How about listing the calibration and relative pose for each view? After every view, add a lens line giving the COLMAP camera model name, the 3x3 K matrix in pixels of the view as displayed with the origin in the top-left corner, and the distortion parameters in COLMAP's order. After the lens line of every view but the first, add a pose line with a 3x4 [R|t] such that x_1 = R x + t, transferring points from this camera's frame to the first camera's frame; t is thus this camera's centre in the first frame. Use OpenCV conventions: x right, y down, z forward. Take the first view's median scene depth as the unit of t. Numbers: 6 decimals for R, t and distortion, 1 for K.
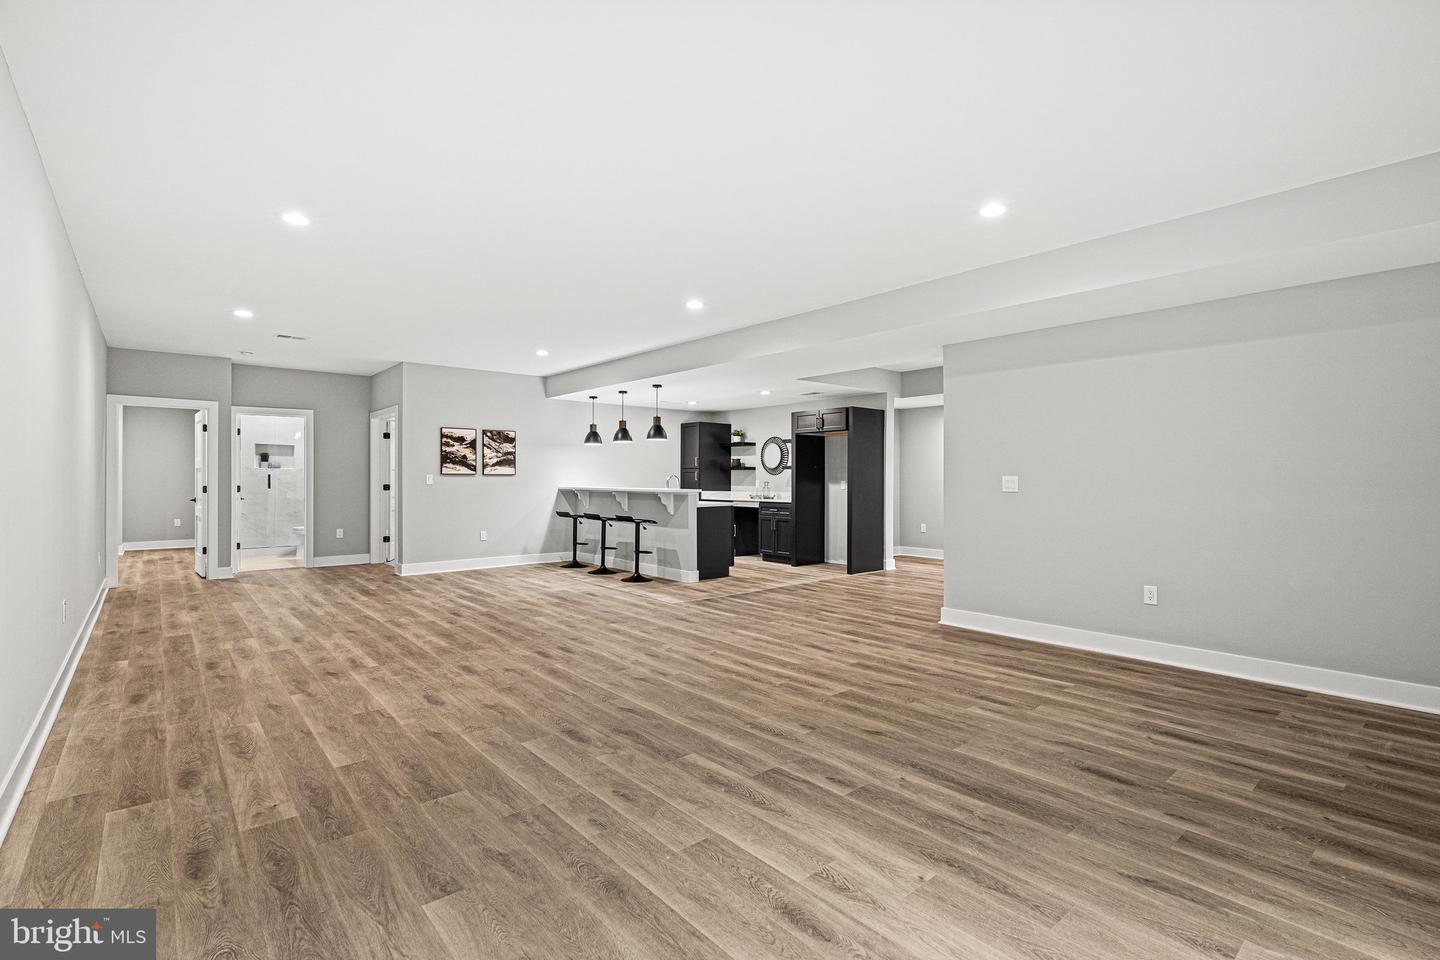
lens RADIAL K [[664.3, 0, 720.0], [0, 664.3, 480.0], [0, 0, 1]] dist [-0.000202, 0.000048]
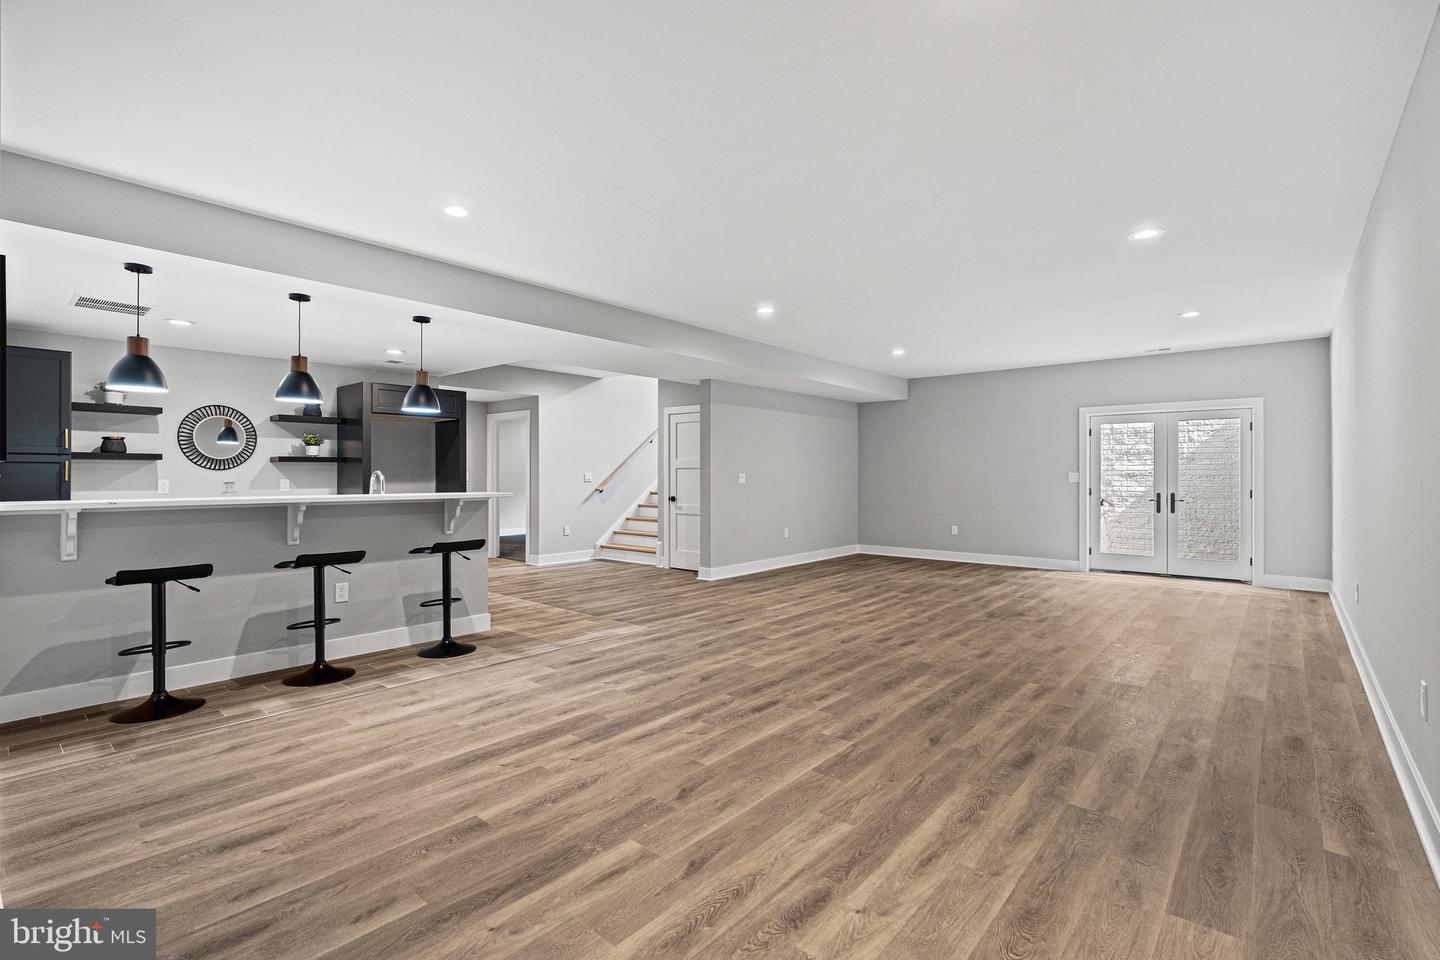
lens RADIAL K [[664.3, 0, 720.0], [0, 664.3, 480.0], [0, 0, 1]] dist [-0.000202, 0.000048]
pose [[-0.162162, -0.006915, 0.986740, -0.745886], [0.002634, 0.999969, 0.007441, -0.002340], [-0.986761, 0.003806, -0.162139, 0.871194]]
